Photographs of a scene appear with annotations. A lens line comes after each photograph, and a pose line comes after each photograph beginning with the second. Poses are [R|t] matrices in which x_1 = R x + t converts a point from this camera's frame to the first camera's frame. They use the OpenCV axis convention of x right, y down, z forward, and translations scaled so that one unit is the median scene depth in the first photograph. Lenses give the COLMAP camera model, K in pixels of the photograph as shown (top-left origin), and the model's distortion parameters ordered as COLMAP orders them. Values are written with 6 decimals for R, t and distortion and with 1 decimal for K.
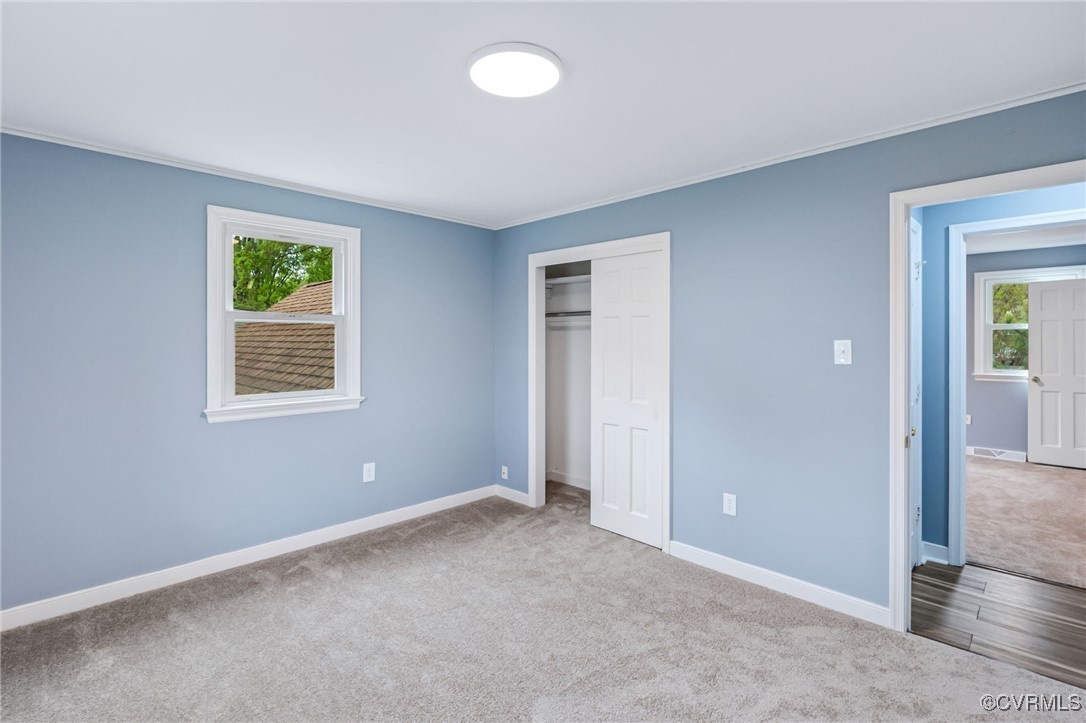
lens RADIAL K [[488.1, 0, 540.8], [0, 488.1, 344.2], [0, 0, 1]] dist [-0.001513, -0.000248]
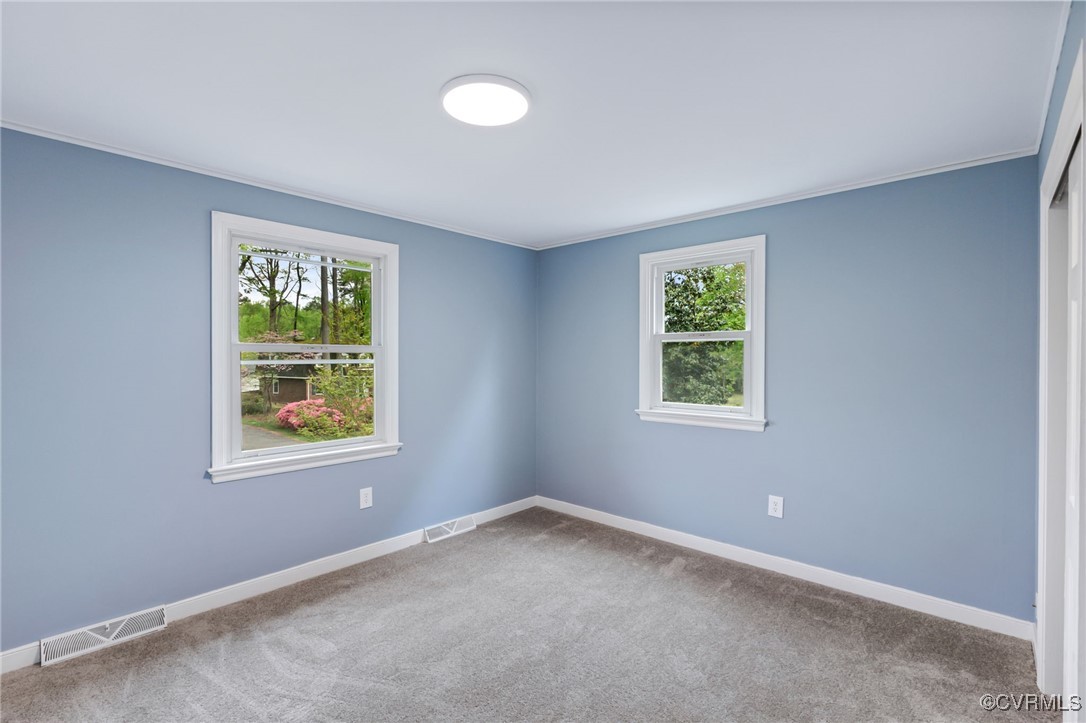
lens RADIAL K [[503.1, 0, 542.5], [0, 503.1, 357.4], [0, 0, 1]] dist [-0.003509, 0.000003]
pose [[0.064685, 0.003747, -0.997899, 0.629132], [-0.005118, 0.999981, 0.003423, -0.010544], [0.997893, 0.004886, 0.064703, 0.613553]]
